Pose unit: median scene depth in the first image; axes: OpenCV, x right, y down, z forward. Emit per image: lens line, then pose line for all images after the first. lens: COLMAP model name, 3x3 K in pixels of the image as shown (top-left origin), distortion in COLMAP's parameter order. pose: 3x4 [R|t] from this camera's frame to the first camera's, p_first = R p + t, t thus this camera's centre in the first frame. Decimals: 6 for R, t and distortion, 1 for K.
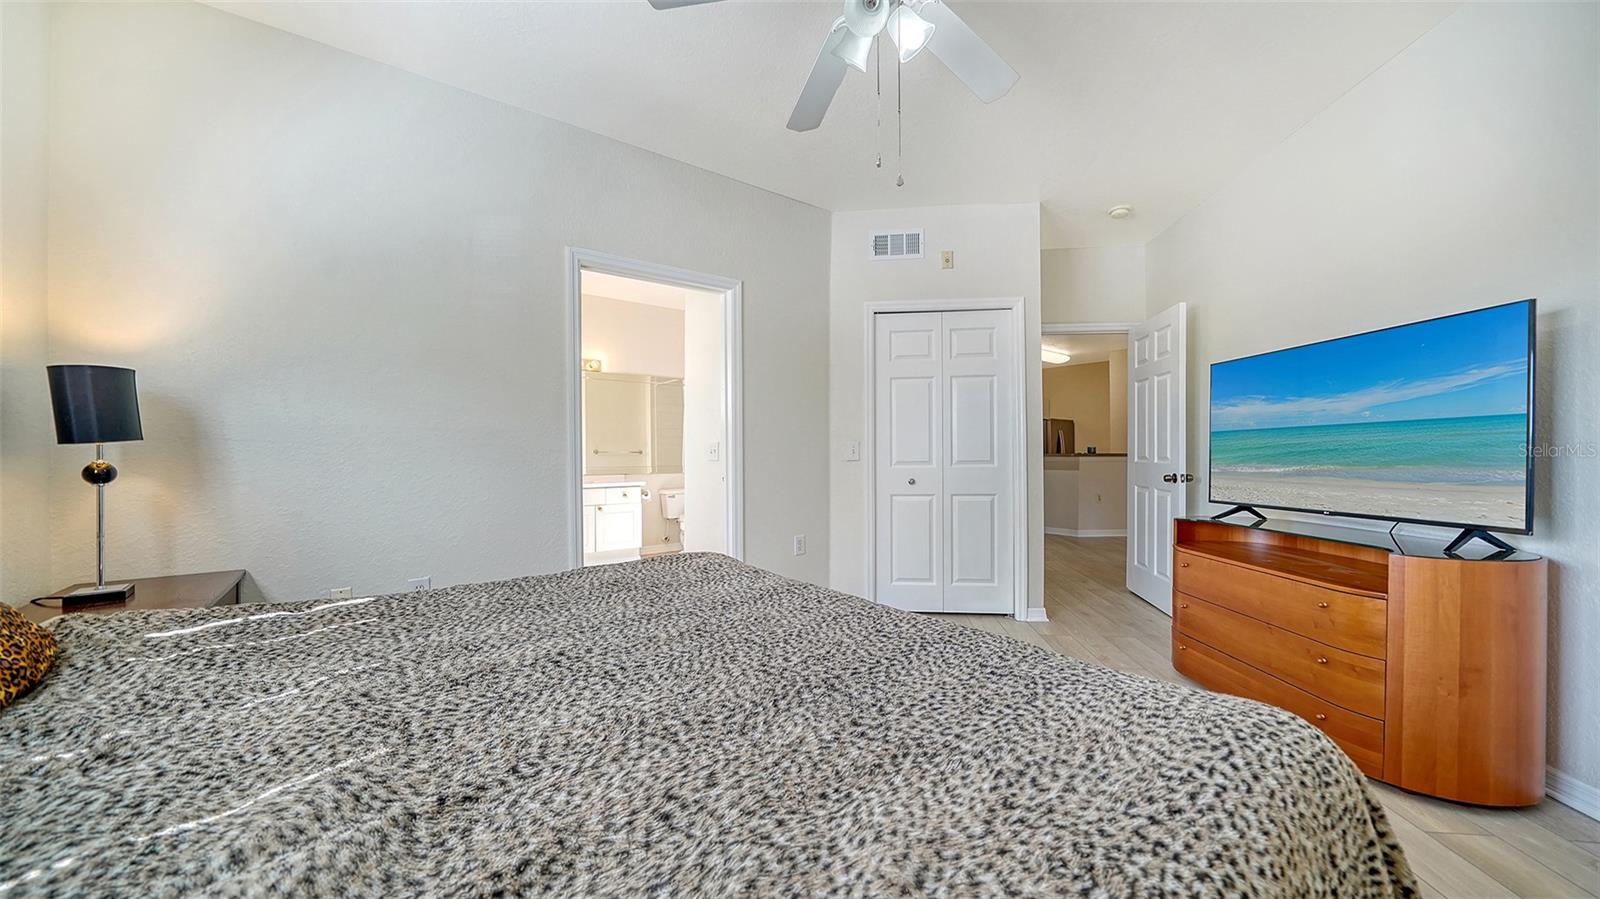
lens RADIAL K [[552.2, 0, 806.7], [0, 552.2, 460.4], [0, 0, 1]] dist [-0.030150, 0.000036]
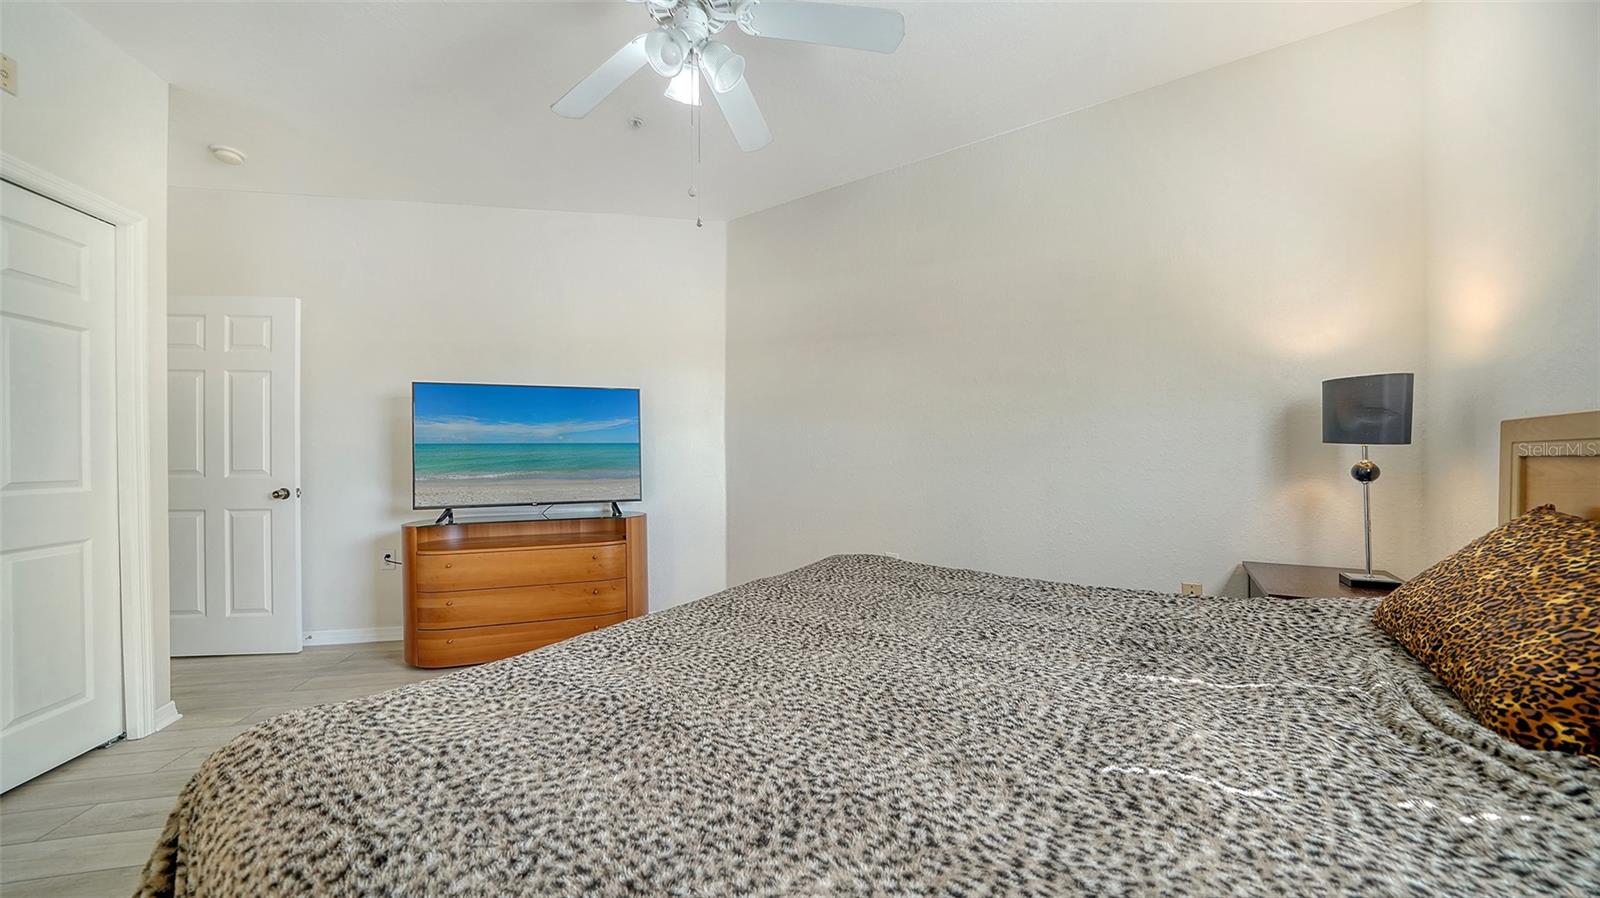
lens RADIAL K [[552.2, 0, 806.7], [0, 552.2, 459.9], [0, 0, 1]] dist [-0.030150, 0.000036]
pose [[-0.342957, 0.004763, 0.939339, -0.642283], [0.021360, 0.999768, 0.002730, -0.008413], [-0.939108, 0.021001, -0.342979, 0.755605]]
